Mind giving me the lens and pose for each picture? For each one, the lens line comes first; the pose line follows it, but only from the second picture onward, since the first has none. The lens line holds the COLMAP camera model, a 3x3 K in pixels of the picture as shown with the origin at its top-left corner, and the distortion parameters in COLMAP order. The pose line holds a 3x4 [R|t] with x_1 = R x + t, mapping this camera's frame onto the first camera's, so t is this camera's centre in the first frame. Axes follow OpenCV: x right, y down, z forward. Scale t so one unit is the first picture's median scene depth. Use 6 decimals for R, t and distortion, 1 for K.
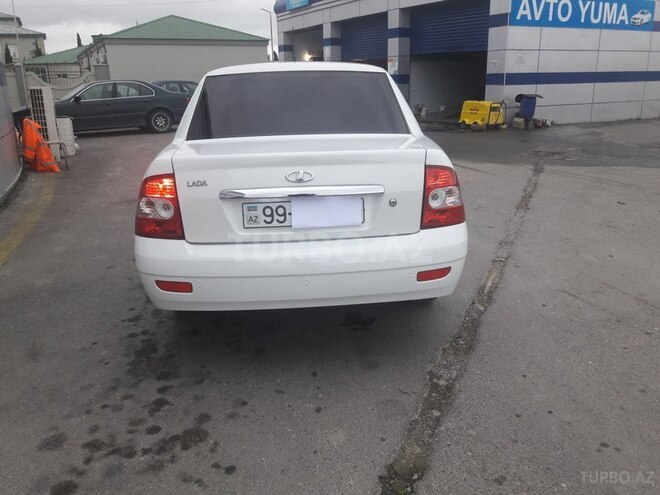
lens RADIAL K [[542.4, 0, 328.3], [0, 542.4, 248.6], [0, 0, 1]] dist [0.031564, -0.075305]
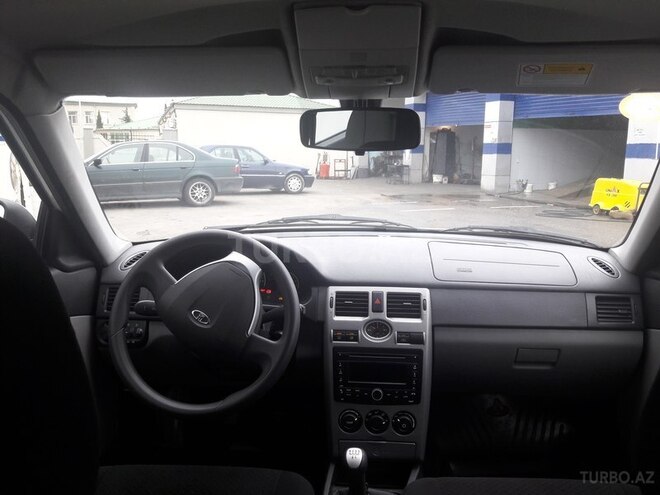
lens RADIAL K [[542.4, 0, 326.6], [0, 542.4, 247.2], [0, 0, 1]] dist [0.031564, -0.075305]
pose [[0.990970, 0.044777, -0.126386, -0.017314], [-0.060230, 0.990797, -0.121220, -0.063340], [0.119795, 0.127738, 0.984547, 0.227884]]
